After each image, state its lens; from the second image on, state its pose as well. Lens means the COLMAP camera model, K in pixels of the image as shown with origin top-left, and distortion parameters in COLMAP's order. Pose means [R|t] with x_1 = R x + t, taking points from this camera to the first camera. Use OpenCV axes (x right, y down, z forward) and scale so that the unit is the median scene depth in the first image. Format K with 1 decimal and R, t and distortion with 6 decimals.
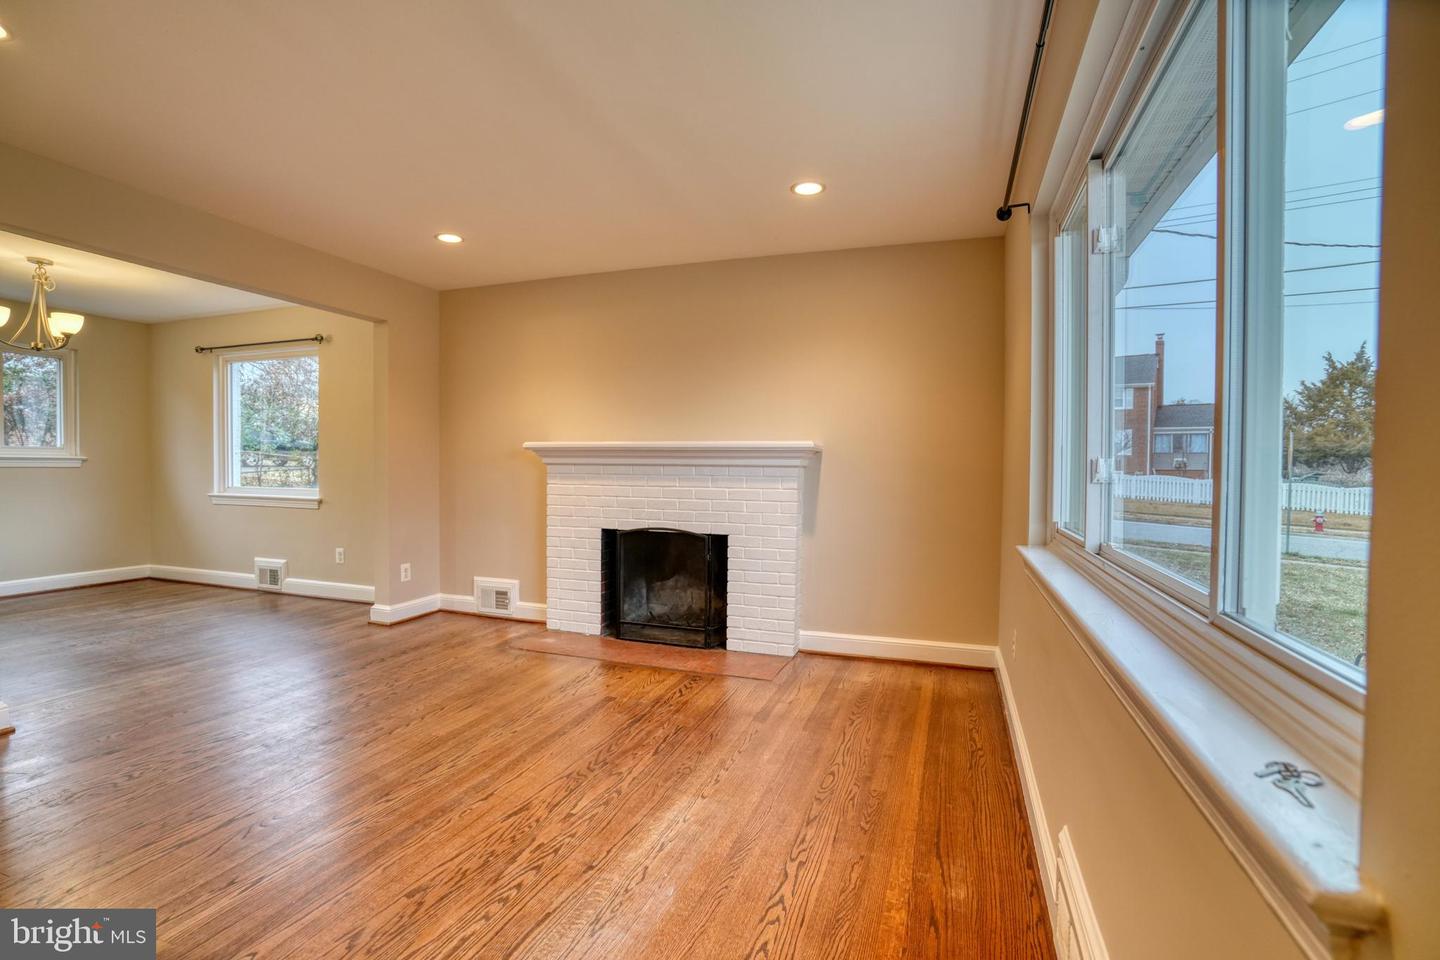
lens RADIAL K [[660.7, 0, 720.1], [0, 660.7, 481.3], [0, 0, 1]] dist [-0.061723, 0.023280]
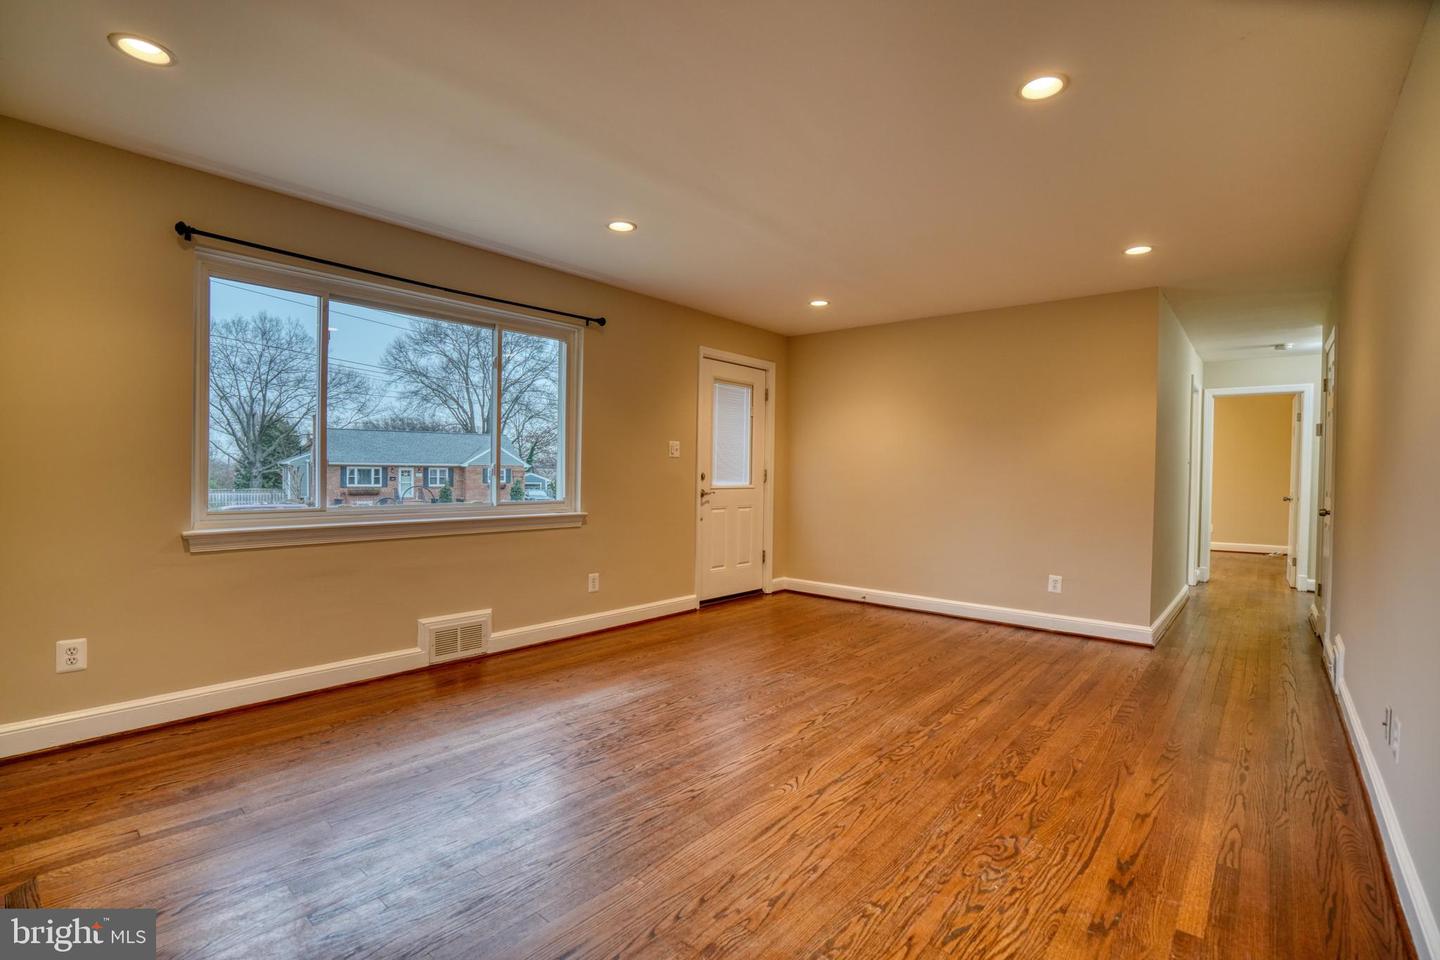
lens RADIAL K [[660.7, 0, 720.1], [0, 660.7, 481.3], [0, 0, 1]] dist [-0.061723, 0.023280]
pose [[-0.933661, -0.030062, 0.356893, -0.519580], [-0.017510, 0.999111, 0.038352, -0.030901], [-0.357729, 0.029558, -0.933358, 1.104931]]
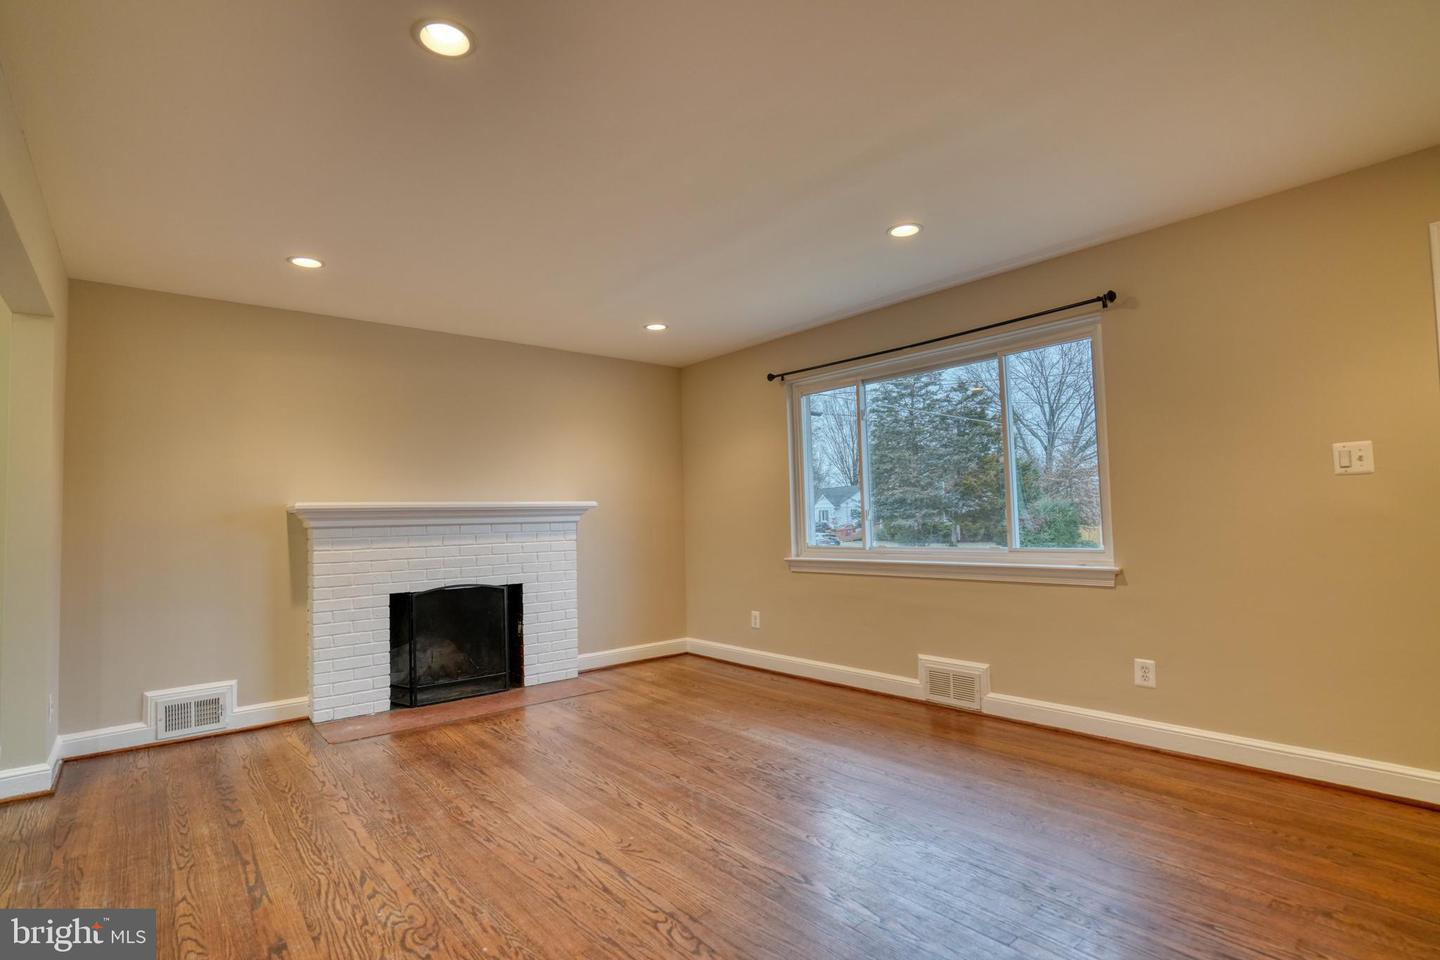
lens RADIAL K [[690.1, 0, 716.9], [0, 690.1, 481.4], [0, 0, 1]] dist [-0.052202, 0.020442]
pose [[0.502062, 0.022149, 0.864548, -0.869046], [0.049496, 0.997298, -0.054294, -0.014111], [-0.863414, 0.070050, 0.499609, 0.114053]]
